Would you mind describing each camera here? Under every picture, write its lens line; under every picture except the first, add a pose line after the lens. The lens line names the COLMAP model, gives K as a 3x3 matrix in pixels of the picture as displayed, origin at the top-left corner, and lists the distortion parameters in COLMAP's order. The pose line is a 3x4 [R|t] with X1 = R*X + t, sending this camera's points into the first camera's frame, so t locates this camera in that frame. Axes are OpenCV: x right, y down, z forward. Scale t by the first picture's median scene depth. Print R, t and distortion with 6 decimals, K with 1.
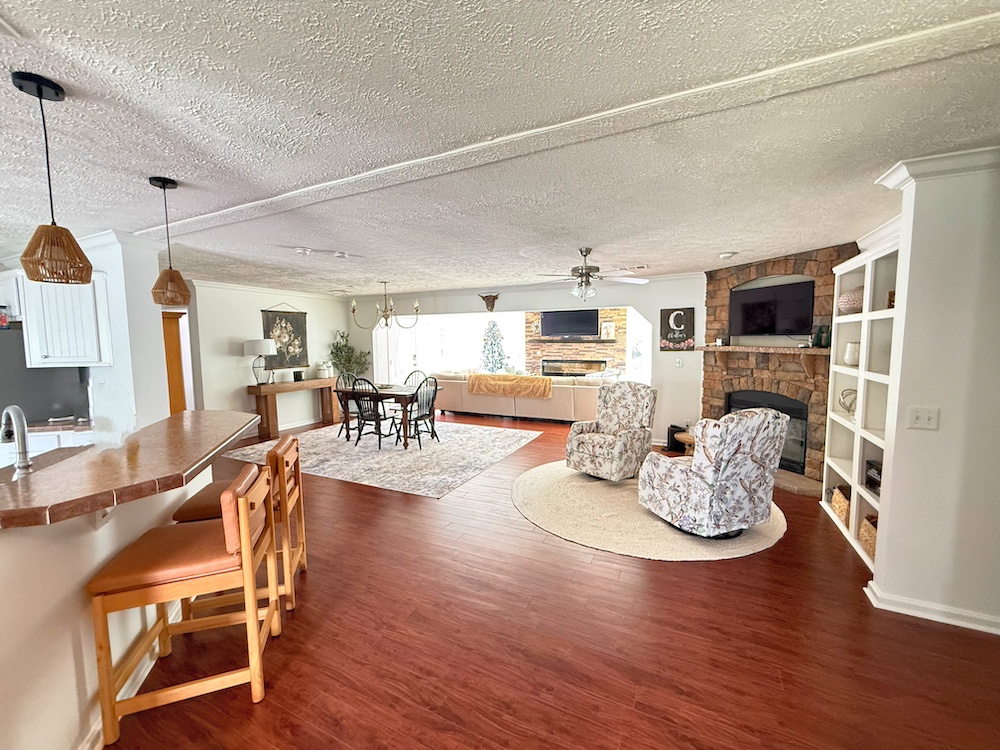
lens RADIAL K [[400.3, 0, 499.1], [0, 400.3, 376.5], [0, 0, 1]] dist [-0.001046, 0.000530]
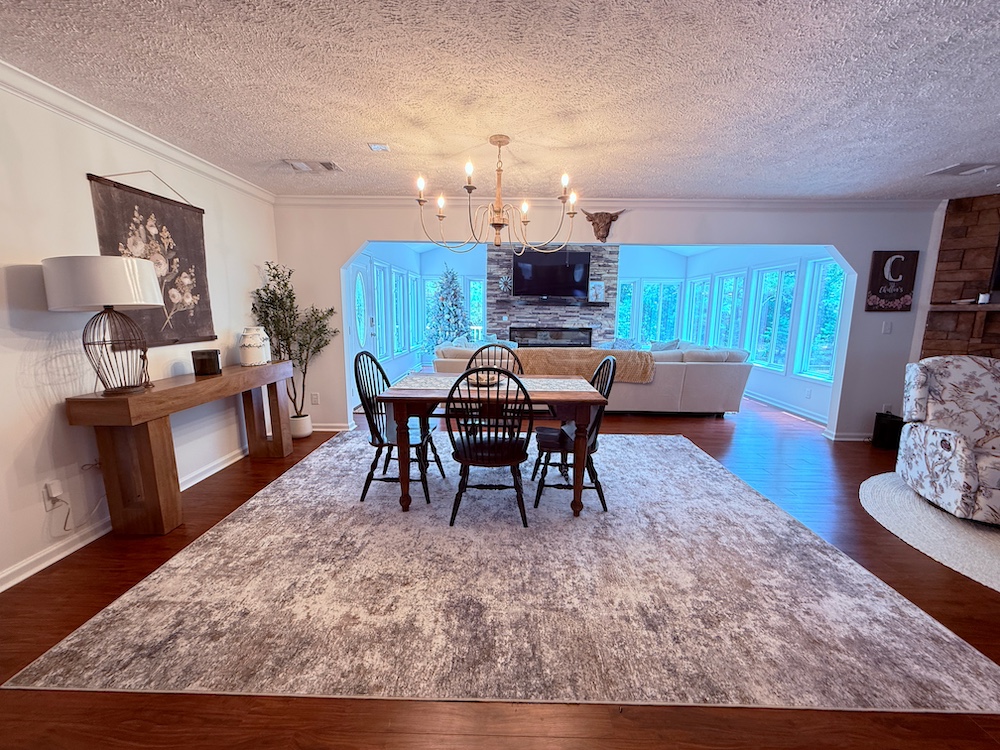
lens RADIAL K [[400.3, 0, 498.1], [0, 400.3, 376.4], [0, 0, 1]] dist [-0.001046, 0.000530]
pose [[0.908124, -0.050381, 0.415660, -0.439495], [0.019343, 0.996723, 0.078549, -0.014680], [-0.418255, -0.063292, 0.906122, 0.551268]]
